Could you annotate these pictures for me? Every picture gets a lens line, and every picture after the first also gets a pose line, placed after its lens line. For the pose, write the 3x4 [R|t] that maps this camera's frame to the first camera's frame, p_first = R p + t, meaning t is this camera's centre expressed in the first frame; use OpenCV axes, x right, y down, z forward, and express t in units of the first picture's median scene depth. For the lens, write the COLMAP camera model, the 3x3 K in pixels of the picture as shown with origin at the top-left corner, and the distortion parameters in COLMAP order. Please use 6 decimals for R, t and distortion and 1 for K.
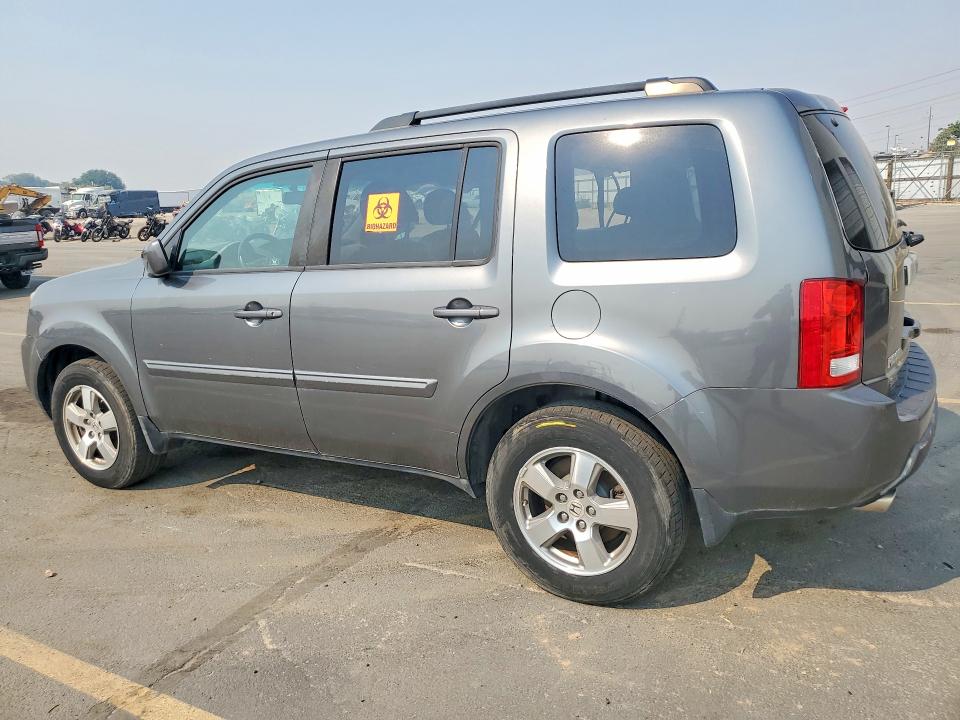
lens RADIAL K [[715.0, 0, 480.0], [0, 715.0, 360.0], [0, 0, 1]] dist [0.048735, -0.006016]
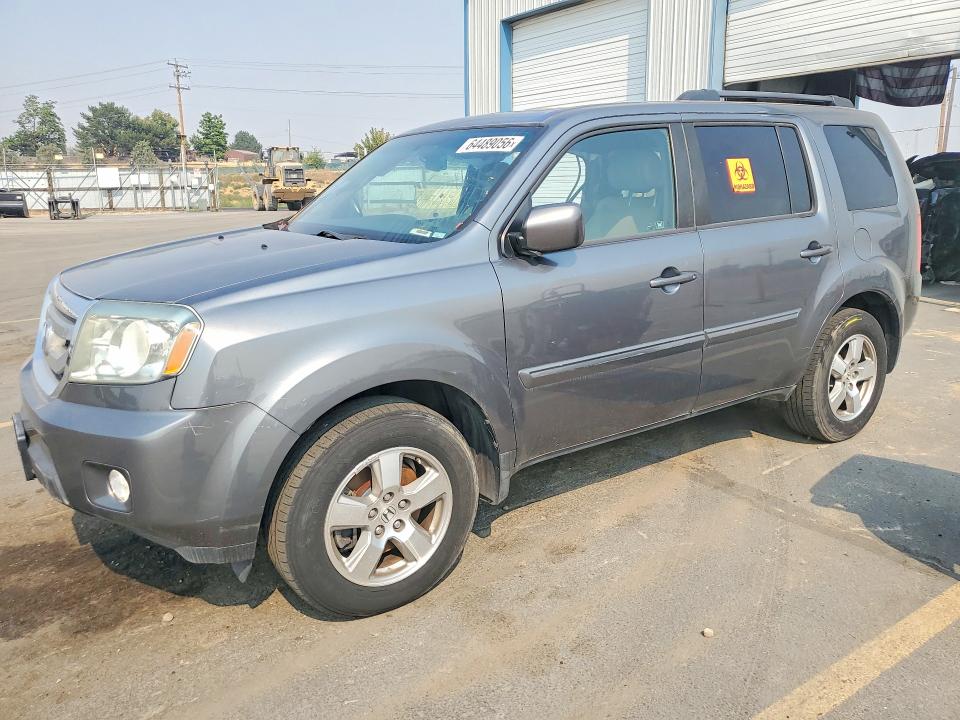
lens RADIAL K [[715.0, 0, 480.0], [0, 715.0, 360.0], [0, 0, 1]] dist [0.048735, -0.006016]
pose [[0.454431, -0.177413, 0.872936, -1.290753], [0.191606, 0.976495, 0.098714, -0.104661], [-0.869931, 0.122401, 0.477743, 0.797687]]
